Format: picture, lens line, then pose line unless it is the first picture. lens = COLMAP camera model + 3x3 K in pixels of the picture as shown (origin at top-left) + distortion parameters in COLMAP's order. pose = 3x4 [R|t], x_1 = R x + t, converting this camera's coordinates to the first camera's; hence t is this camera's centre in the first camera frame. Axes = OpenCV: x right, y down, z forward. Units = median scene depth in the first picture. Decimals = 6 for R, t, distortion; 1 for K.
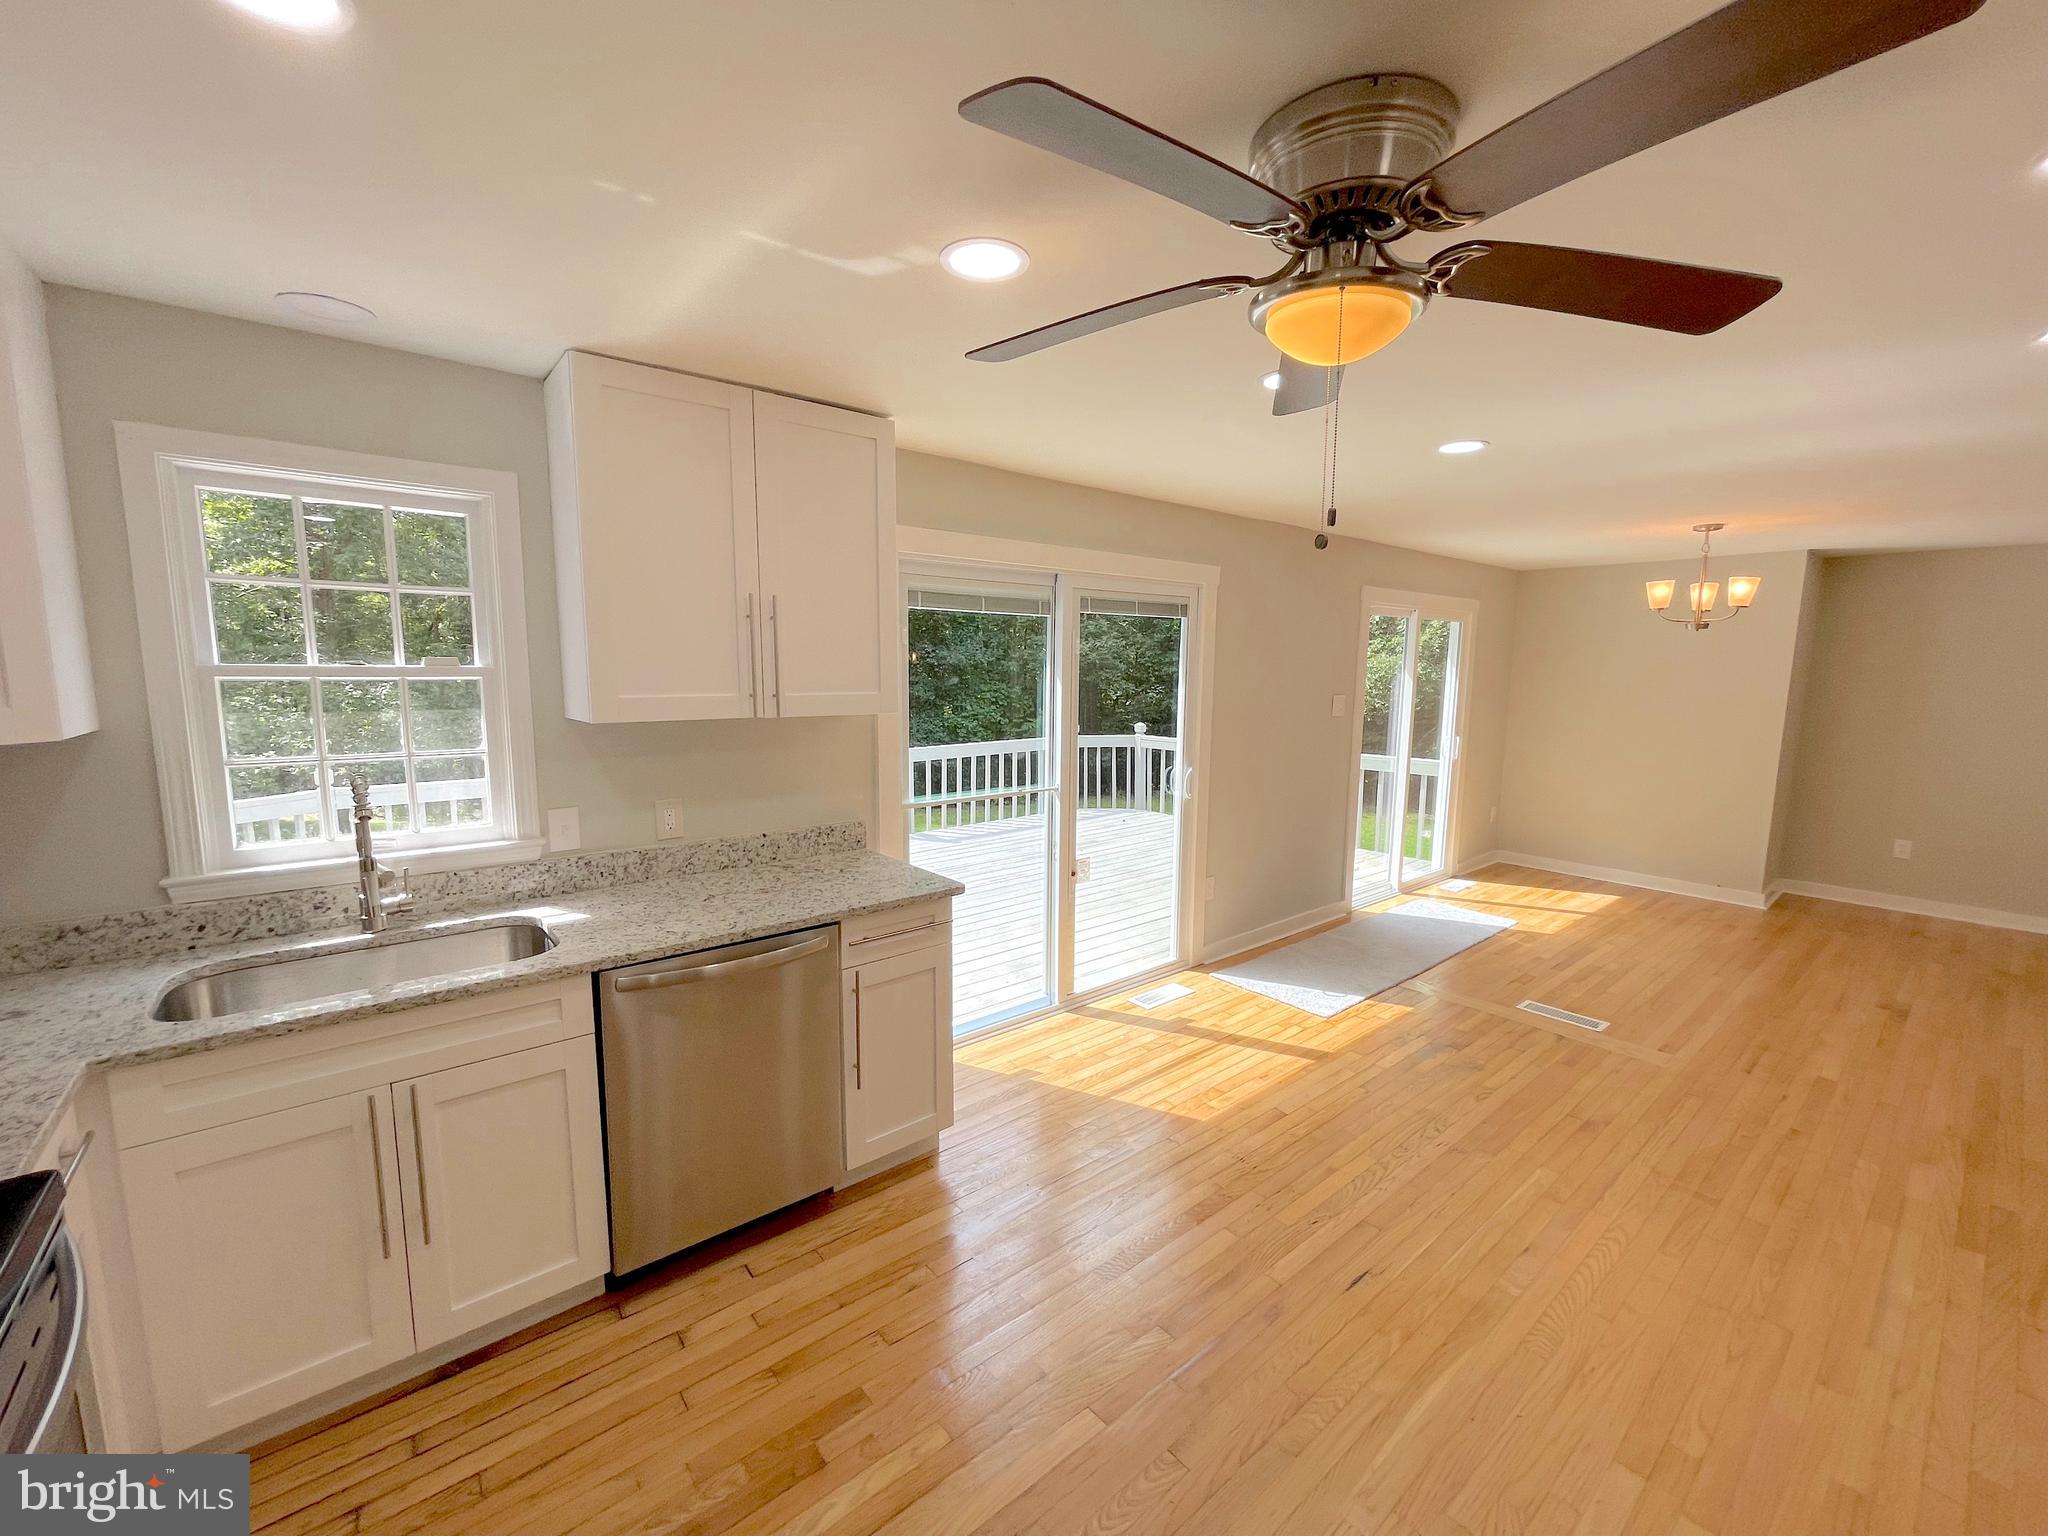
lens RADIAL K [[825.5, 0, 1031.9], [0, 825.5, 758.2], [0, 0, 1]] dist [0.000528, 0.000105]
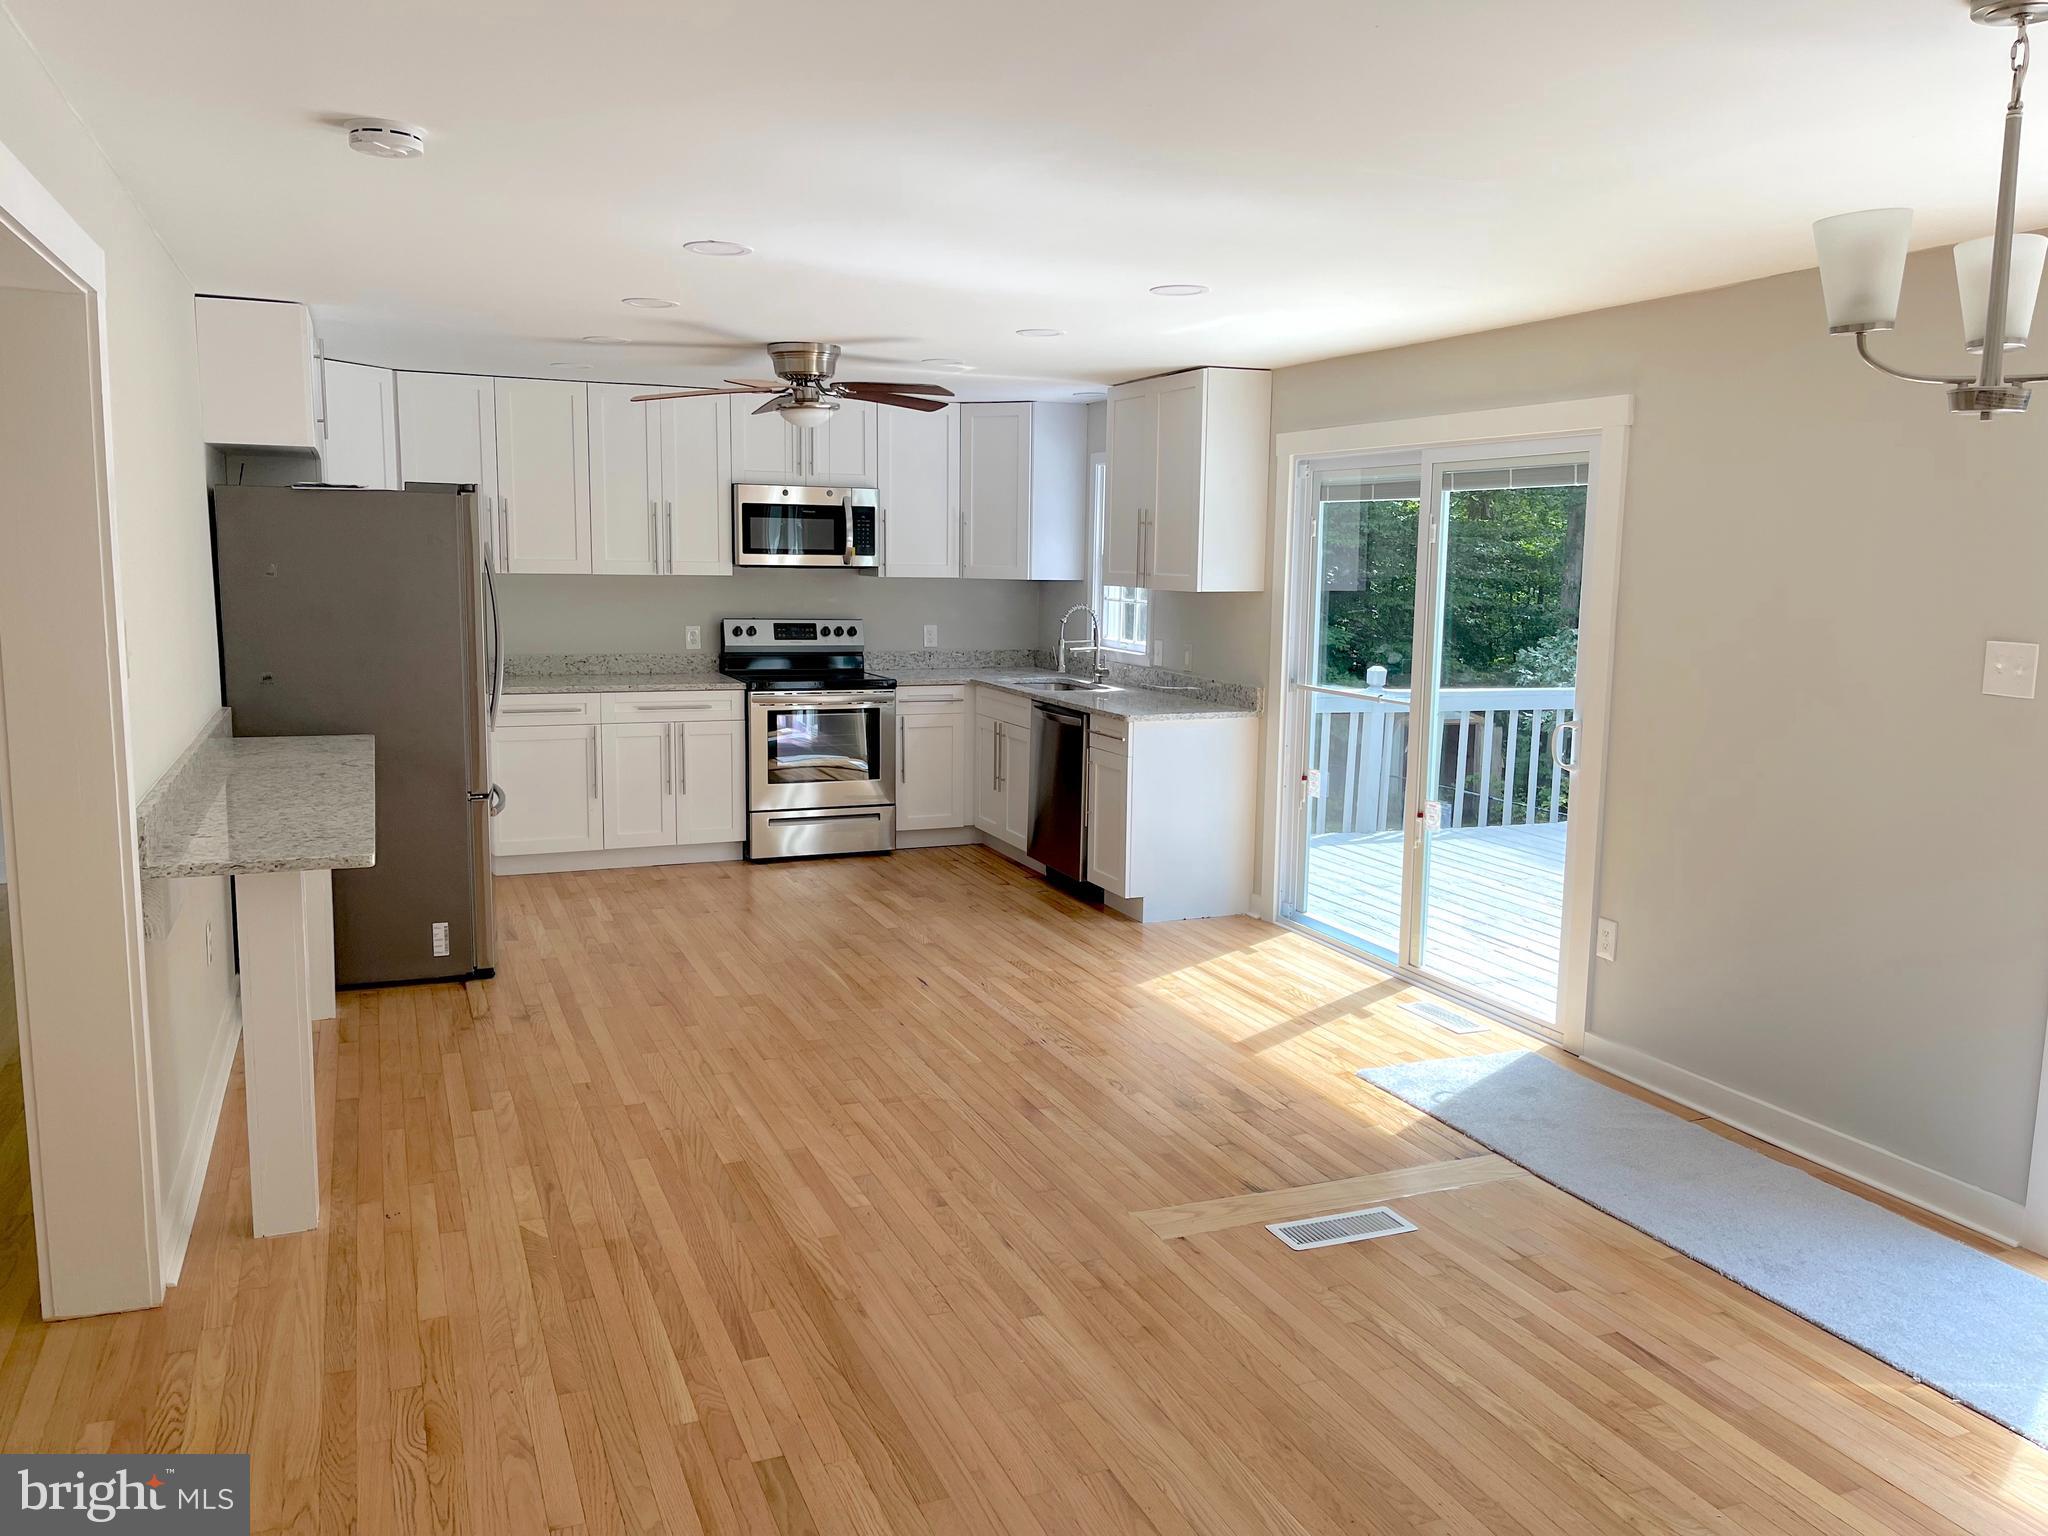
lens RADIAL K [[1548.0, 0, 1027.1], [0, 1548.0, 770.4], [0, 0, 1]] dist [0.015335, 0.002139]
pose [[-0.286819, 0.125828, -0.949685, 1.791601], [-0.128693, 0.977290, 0.168353, -0.122637], [0.949301, 0.170505, -0.264112, 1.148659]]
